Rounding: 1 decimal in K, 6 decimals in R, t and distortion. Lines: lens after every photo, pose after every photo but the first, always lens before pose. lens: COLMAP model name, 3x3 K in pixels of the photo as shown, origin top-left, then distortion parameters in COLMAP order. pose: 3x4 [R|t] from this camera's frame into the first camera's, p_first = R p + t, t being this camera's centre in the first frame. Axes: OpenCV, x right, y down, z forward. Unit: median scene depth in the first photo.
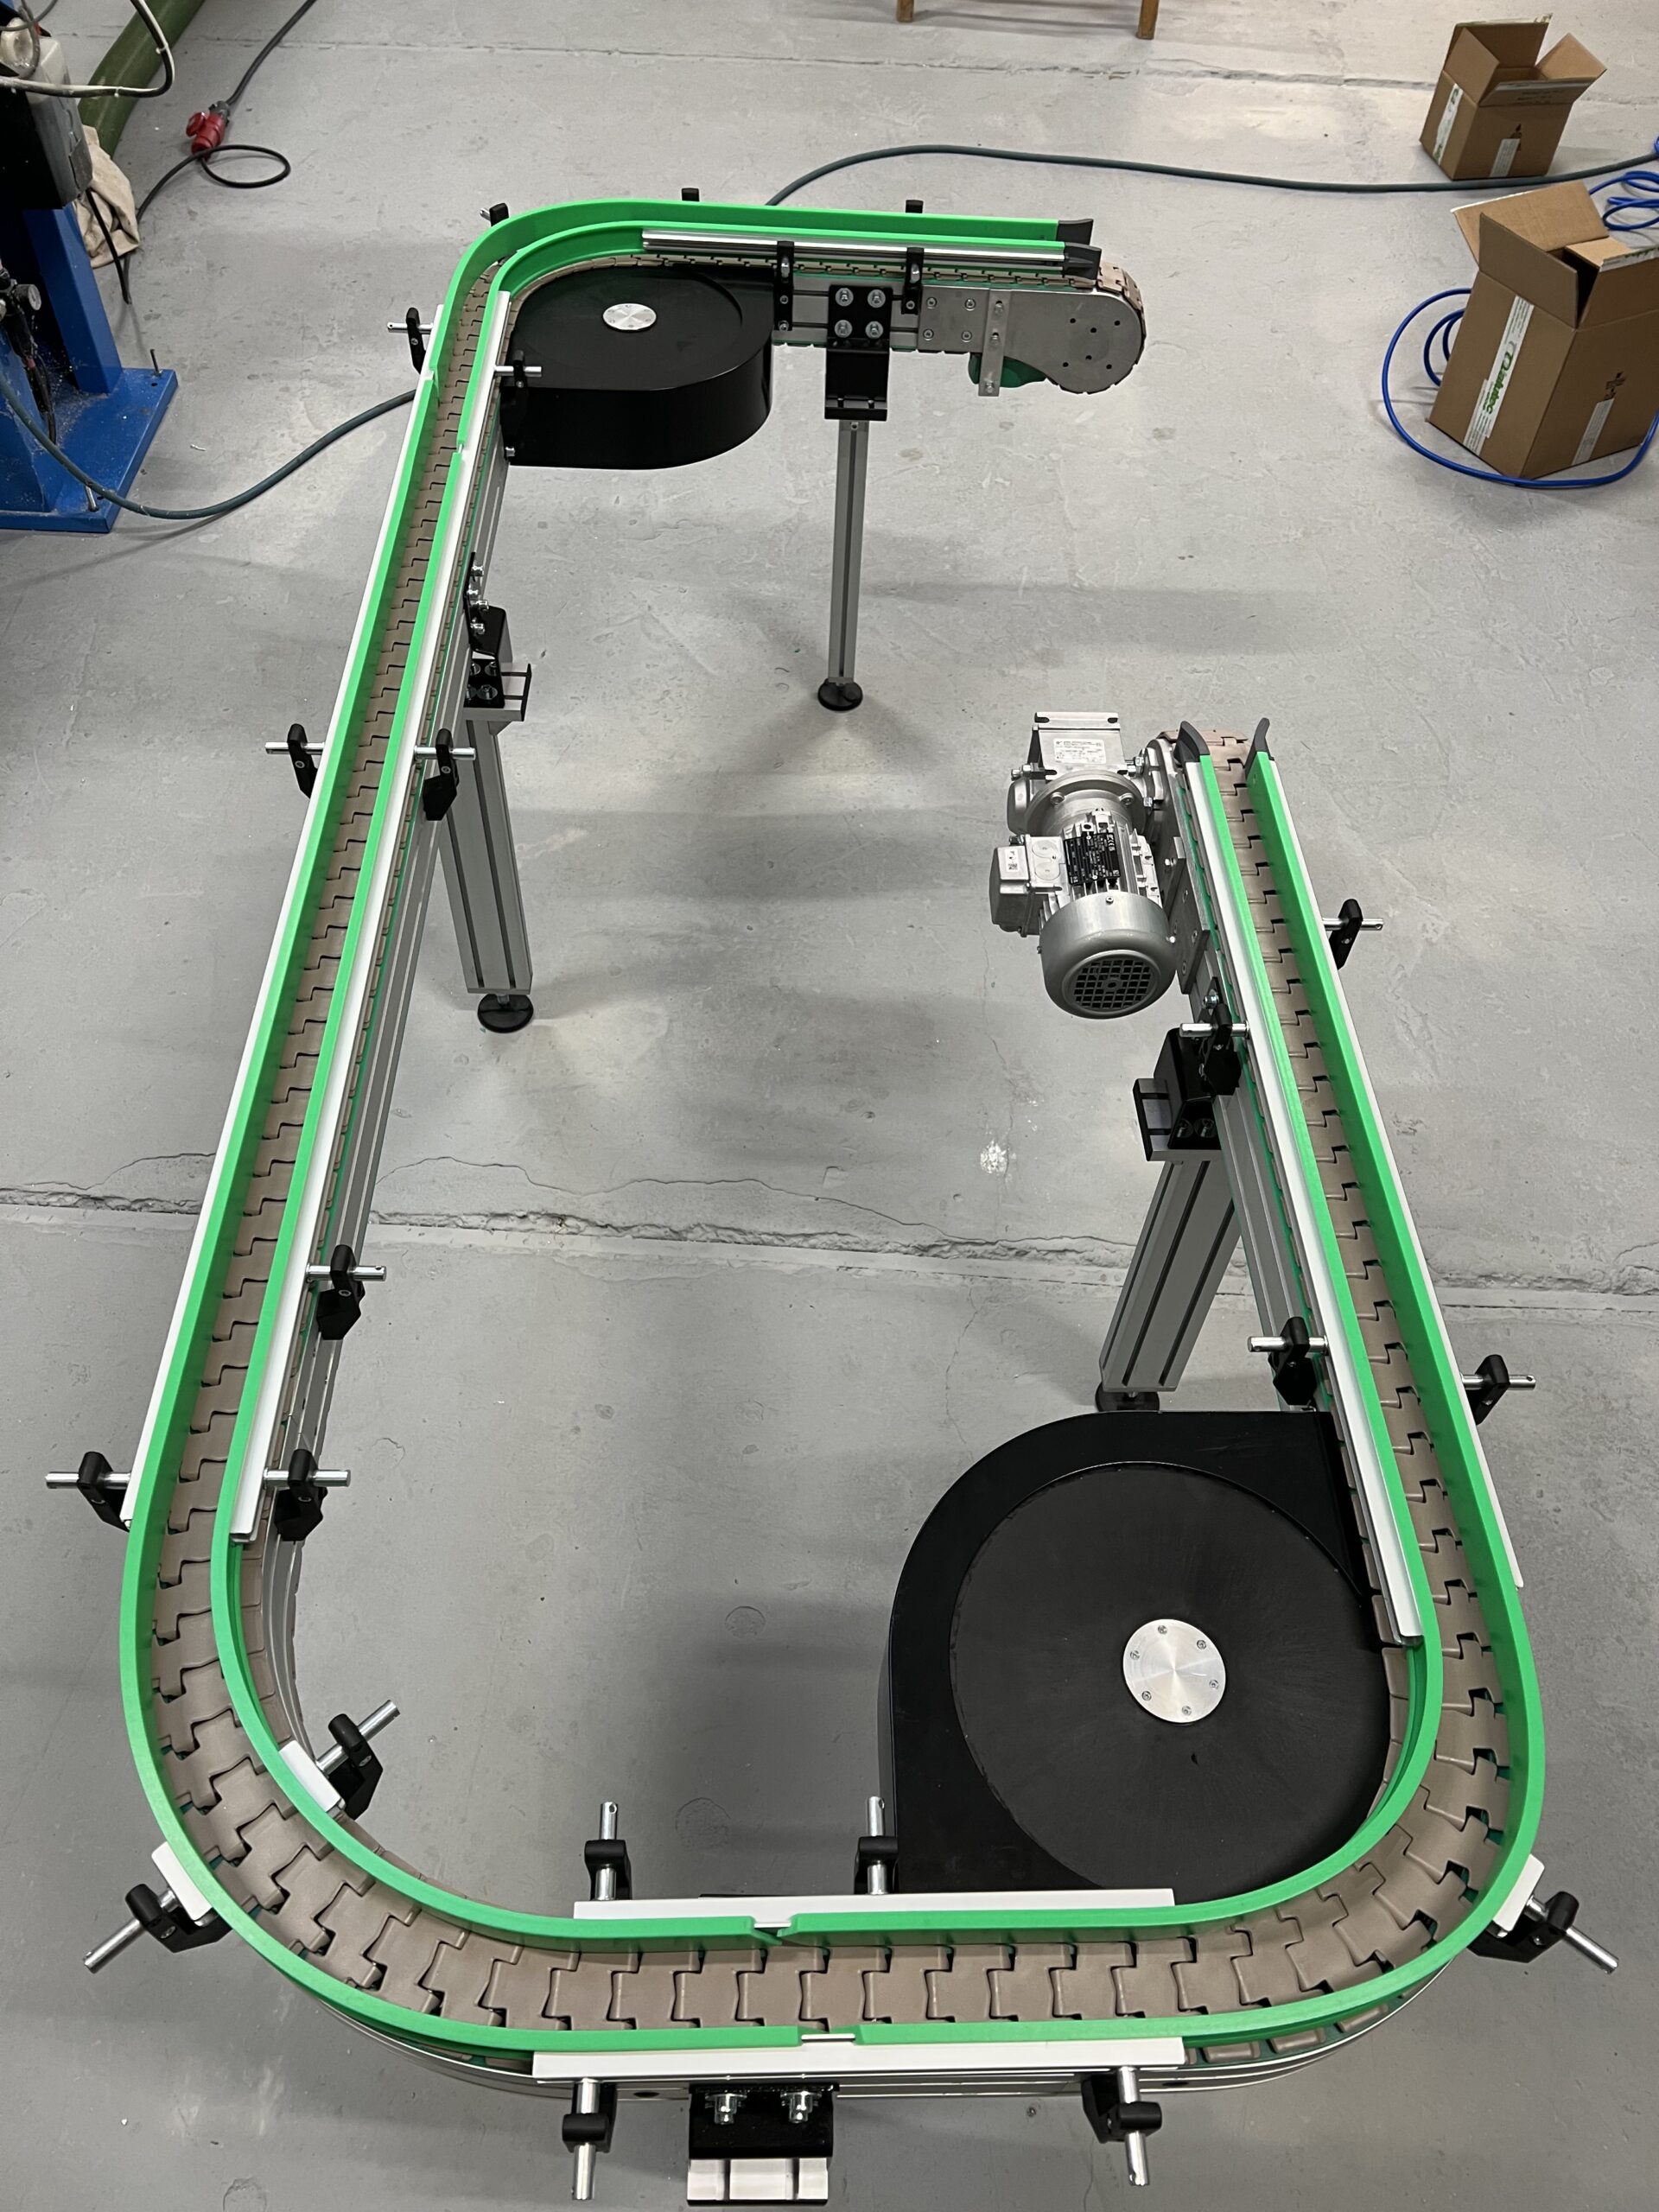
lens RADIAL K [[1667.9, 0, 841.2], [0, 1667.9, 1115.0], [0, 0, 1]] dist [0.033979, -0.043140]
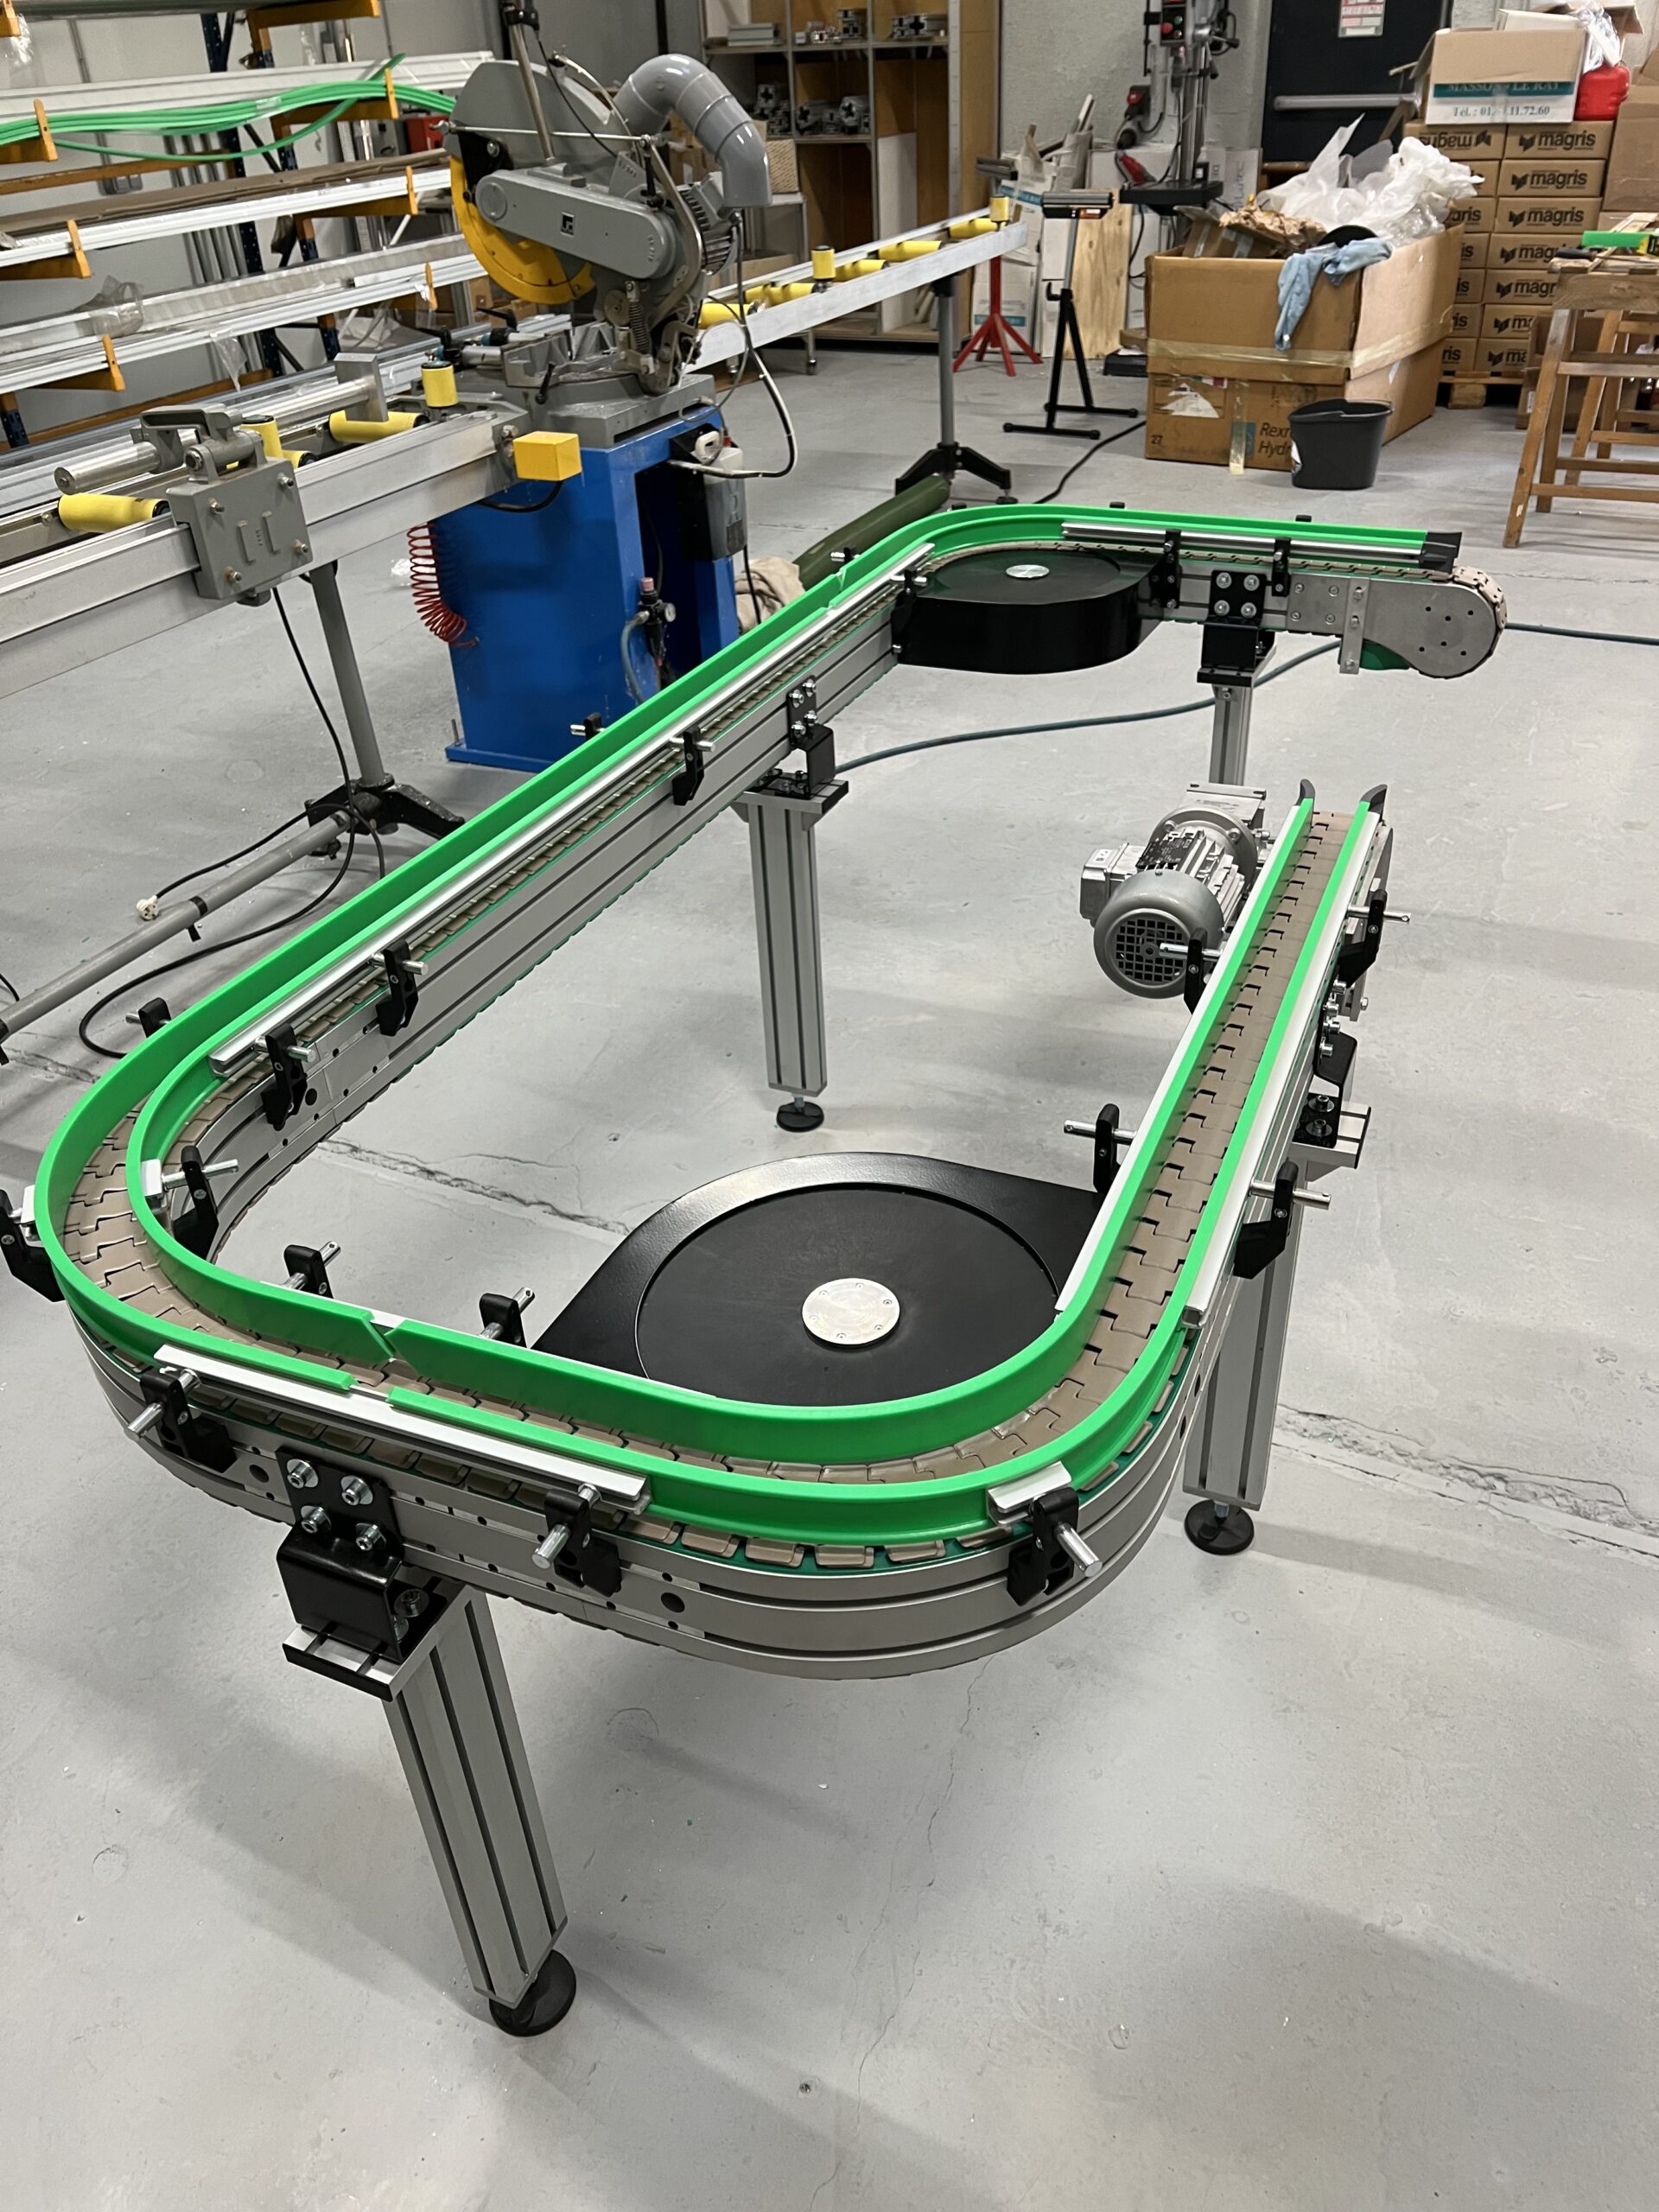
lens RADIAL K [[1666.6, 0, 829.5], [0, 1666.6, 1106.0], [0, 0, 1]] dist [0.062964, -0.136856]
pose [[0.904596, 0.161467, -0.394506, 0.268731], [-0.279781, 0.923137, -0.263704, 0.229829], [0.321604, 0.348921, 0.880241, 0.013361]]
